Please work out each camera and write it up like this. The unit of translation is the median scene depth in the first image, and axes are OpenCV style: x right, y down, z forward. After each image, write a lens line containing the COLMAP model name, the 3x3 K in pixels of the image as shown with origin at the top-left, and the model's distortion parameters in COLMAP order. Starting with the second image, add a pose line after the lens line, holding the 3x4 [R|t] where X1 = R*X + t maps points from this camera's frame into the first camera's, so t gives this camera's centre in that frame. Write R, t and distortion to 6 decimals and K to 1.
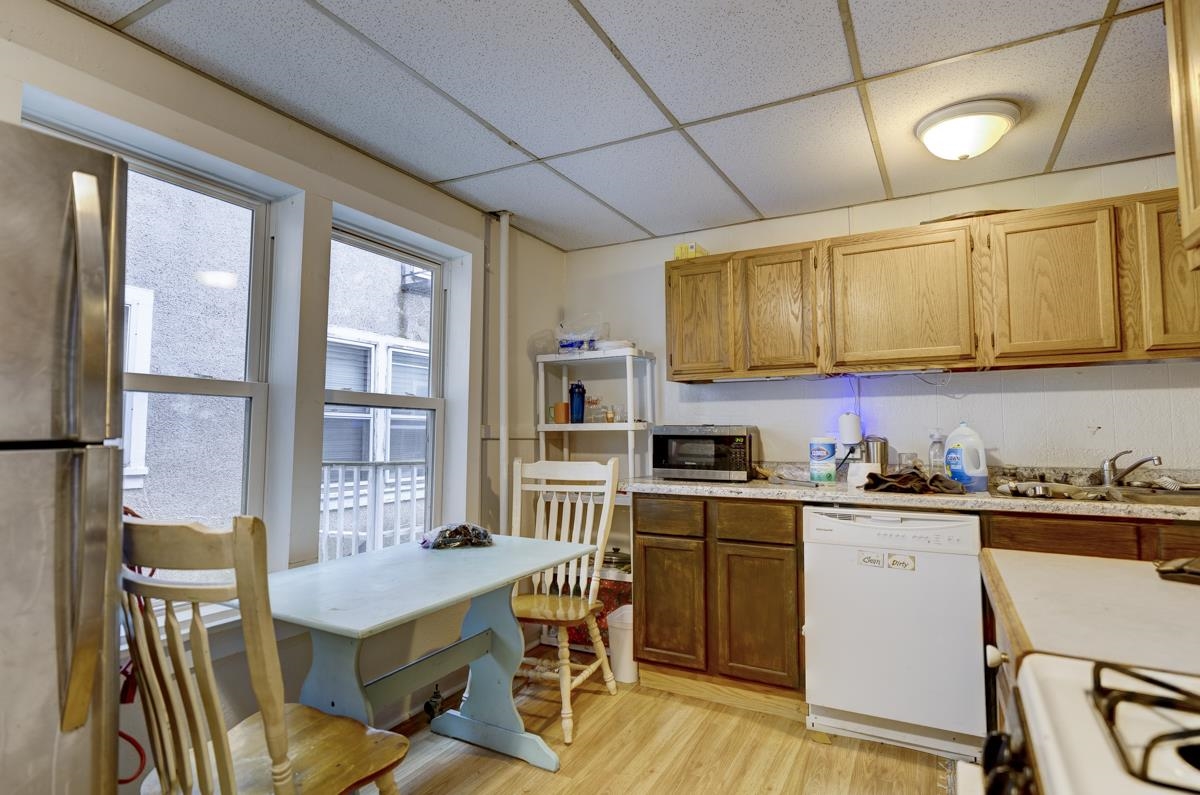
lens RADIAL K [[617.3, 0, 599.6], [0, 617.3, 394.4], [0, 0, 1]] dist [-0.002353, -0.000693]
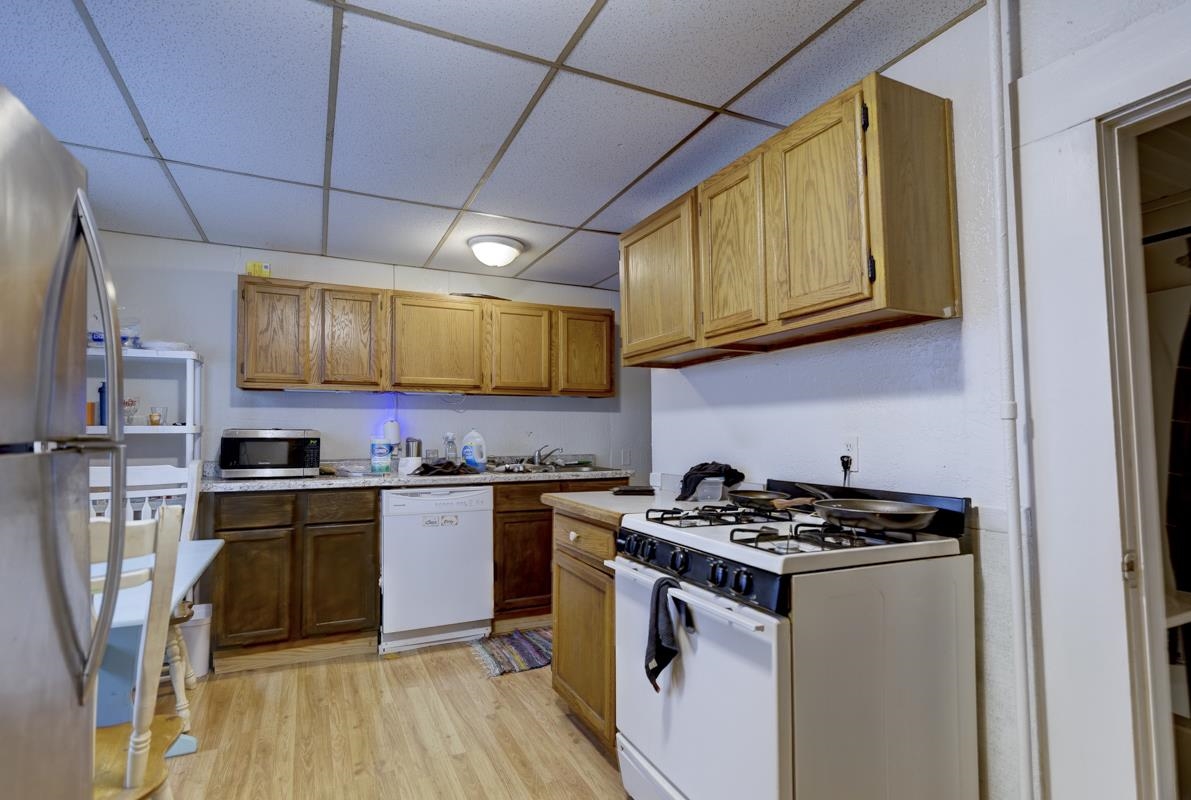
lens RADIAL K [[589.4, 0, 595.5], [0, 589.4, 400.0], [0, 0, 1]] dist [-0.000146, -0.000259]
pose [[0.589754, 0.047207, 0.806202, -0.425211], [-0.047760, 0.998582, -0.023534, -0.006613], [-0.806170, -0.024625, 0.591172, -0.124383]]
